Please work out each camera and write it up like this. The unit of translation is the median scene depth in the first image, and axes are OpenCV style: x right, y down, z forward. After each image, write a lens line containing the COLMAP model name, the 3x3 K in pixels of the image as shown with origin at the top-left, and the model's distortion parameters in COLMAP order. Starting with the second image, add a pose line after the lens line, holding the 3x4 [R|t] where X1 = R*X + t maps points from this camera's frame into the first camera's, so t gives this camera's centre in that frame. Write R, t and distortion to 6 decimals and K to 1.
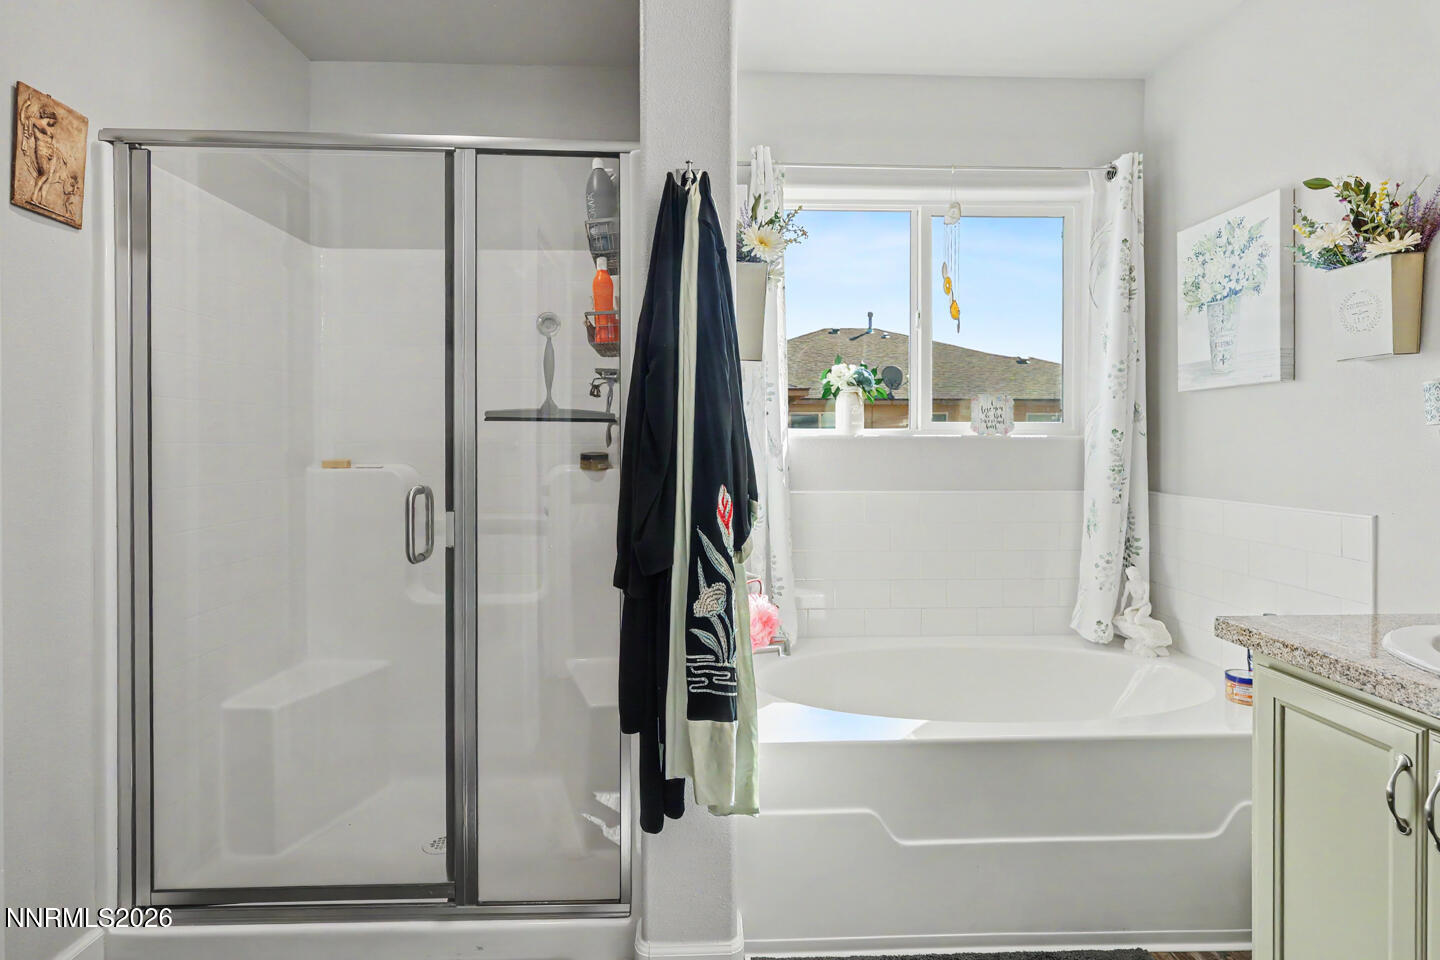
lens RADIAL K [[742.2, 0, 718.7], [0, 742.2, 467.0], [0, 0, 1]] dist [-0.002624, 0.000069]
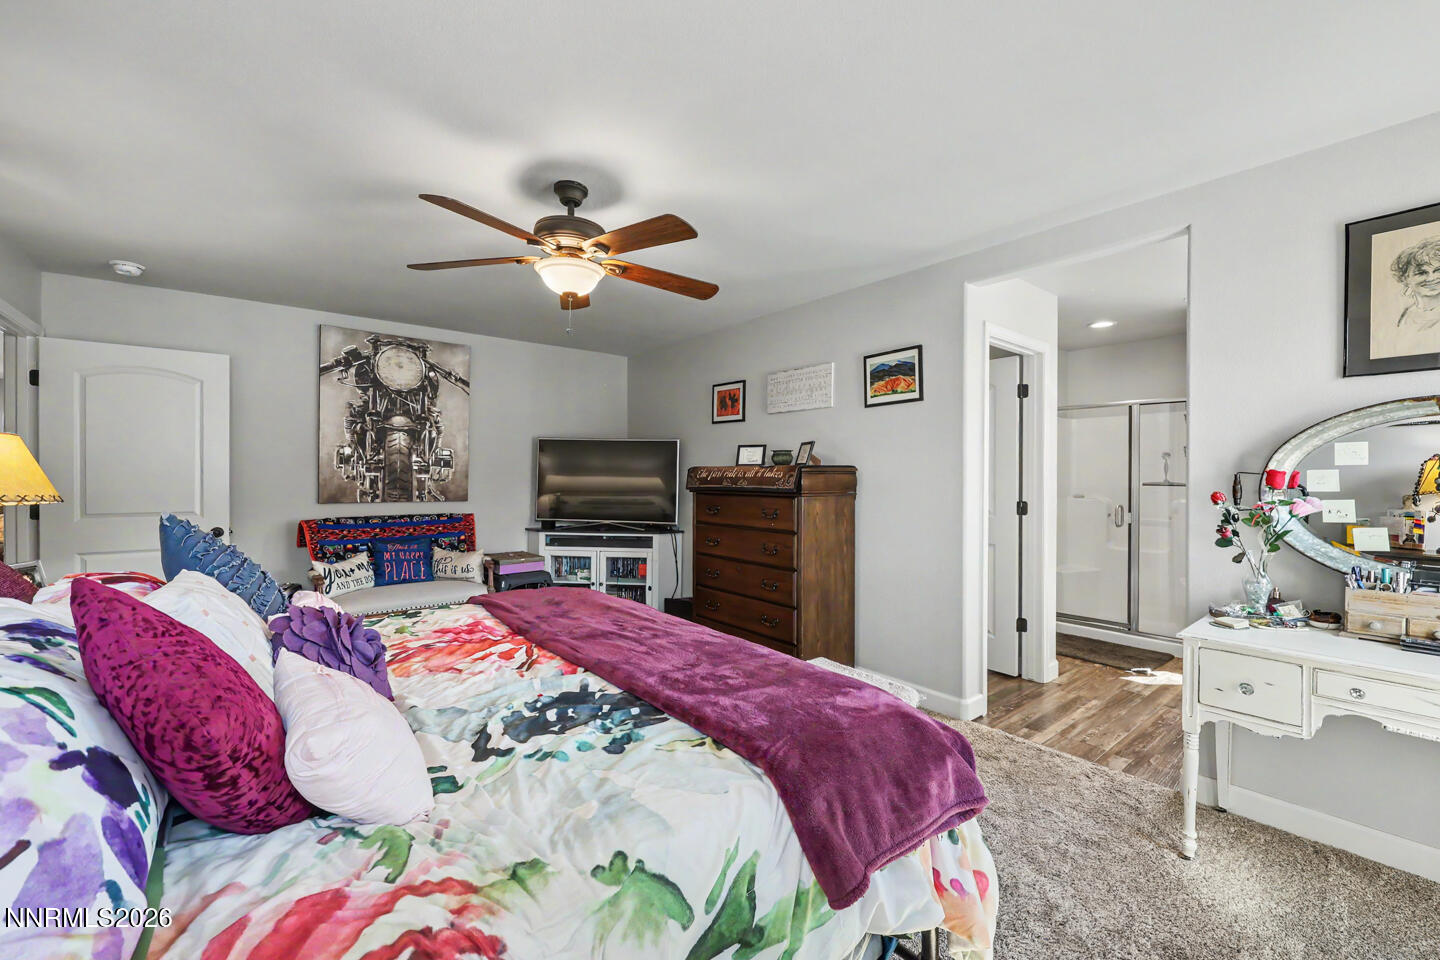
lens RADIAL K [[593.8, 0, 720.2], [0, 593.8, 483.4], [0, 0, 1]] dist [0.001013, 0.000020]
pose [[0.600609, 0.010674, -0.799472, 0.442985], [-0.014071, 0.999897, 0.002778, -0.037708], [0.799419, 0.009581, 0.600697, -1.376380]]
